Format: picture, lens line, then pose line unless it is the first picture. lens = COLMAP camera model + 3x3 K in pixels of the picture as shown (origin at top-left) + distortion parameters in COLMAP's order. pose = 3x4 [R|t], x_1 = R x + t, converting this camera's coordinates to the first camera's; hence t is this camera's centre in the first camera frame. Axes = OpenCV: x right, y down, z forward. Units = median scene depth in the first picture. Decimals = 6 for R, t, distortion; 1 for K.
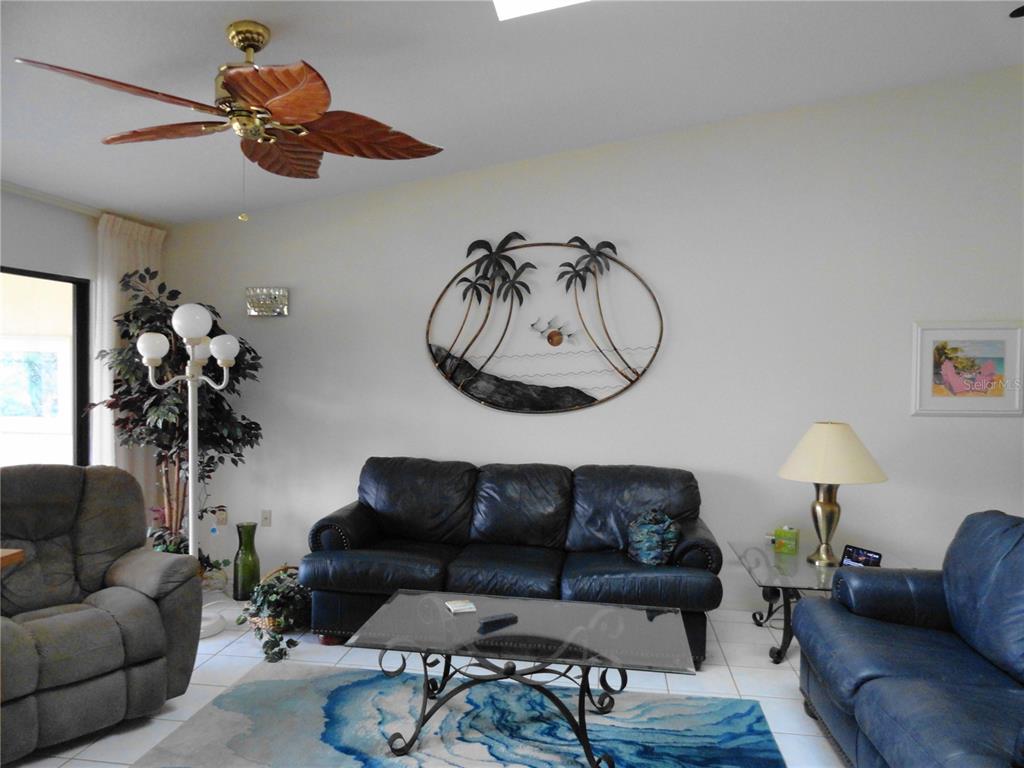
lens RADIAL K [[699.5, 0, 517.1], [0, 699.5, 385.5], [0, 0, 1]] dist [-0.002572, 0.001168]
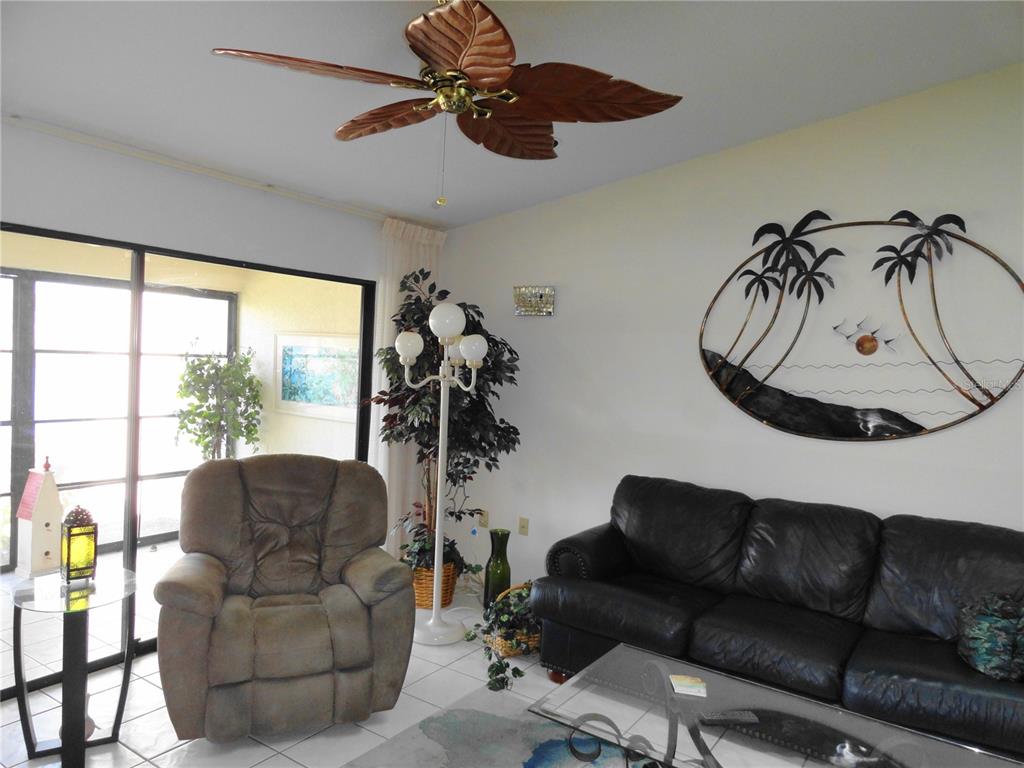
lens RADIAL K [[699.5, 0, 517.1], [0, 699.5, 385.5], [0, 0, 1]] dist [-0.002572, 0.001168]
pose [[0.894595, 0.043978, -0.444709, 0.058448], [-0.046626, 0.998900, 0.004989, -0.009526], [0.444439, 0.016272, 0.895661, 0.150743]]
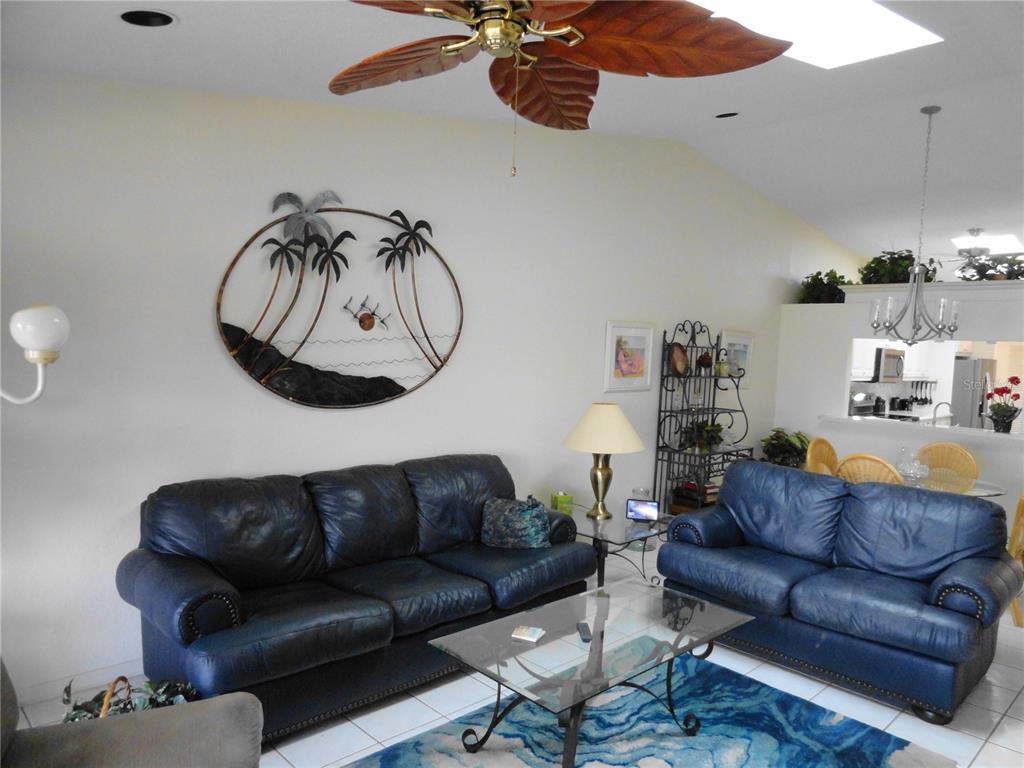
lens RADIAL K [[699.5, 0, 517.1], [0, 699.5, 385.5], [0, 0, 1]] dist [-0.002572, 0.001168]
pose [[0.619552, -0.036508, 0.784106, -0.564108], [-0.013640, 0.998266, 0.057257, -0.043513], [-0.784837, -0.046169, 0.617980, 0.329152]]
